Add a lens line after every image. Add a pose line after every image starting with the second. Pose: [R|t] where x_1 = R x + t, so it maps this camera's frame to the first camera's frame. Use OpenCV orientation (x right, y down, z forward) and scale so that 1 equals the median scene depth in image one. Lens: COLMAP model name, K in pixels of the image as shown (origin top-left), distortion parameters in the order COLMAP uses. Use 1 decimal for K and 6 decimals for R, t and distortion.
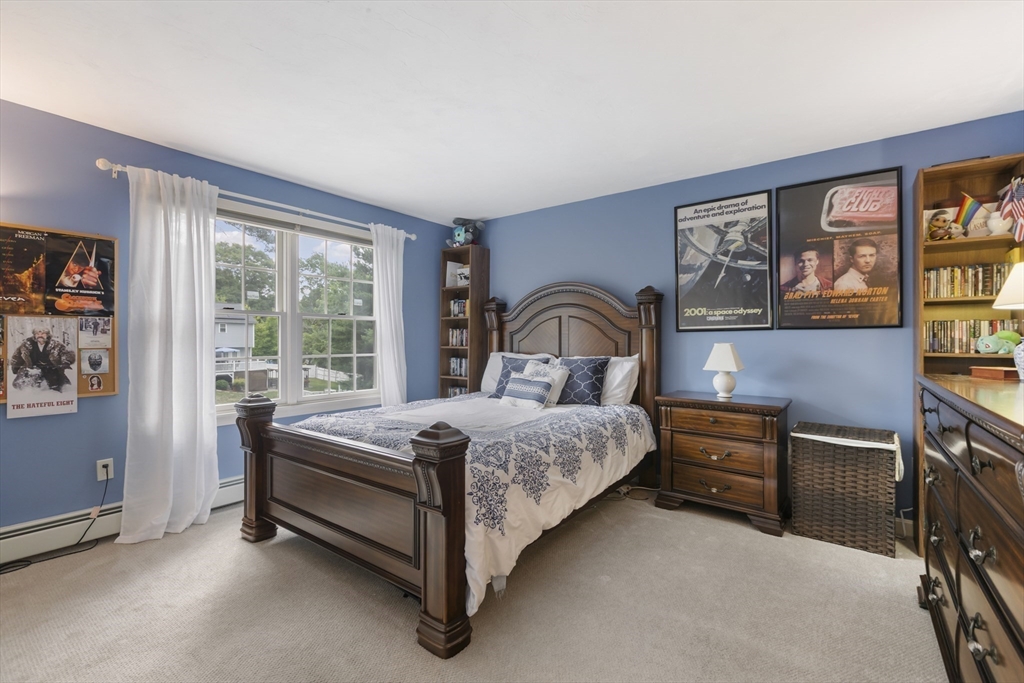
lens RADIAL K [[460.5, 0, 515.1], [0, 460.5, 340.9], [0, 0, 1]] dist [-0.002493, -0.000204]
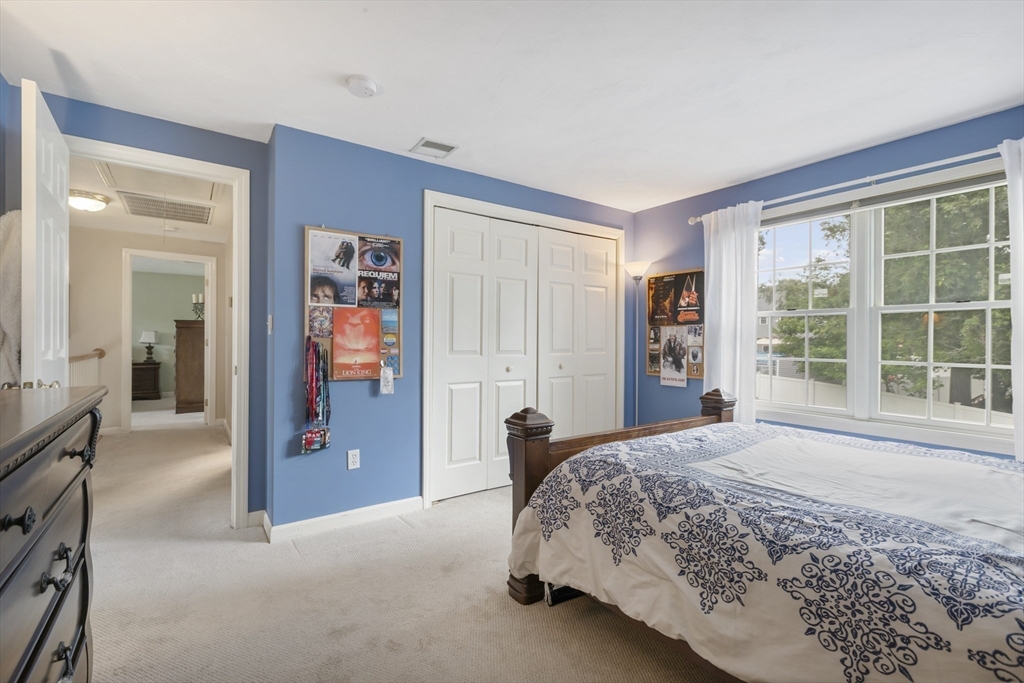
lens RADIAL K [[460.5, 0, 515.7], [0, 460.5, 340.8], [0, 0, 1]] dist [-0.002493, -0.000204]
pose [[-0.316777, -0.001681, -0.948499, 0.691122], [-0.007617, 0.999971, 0.000772, 0.002951], [0.948470, 0.007469, -0.316780, 0.945246]]
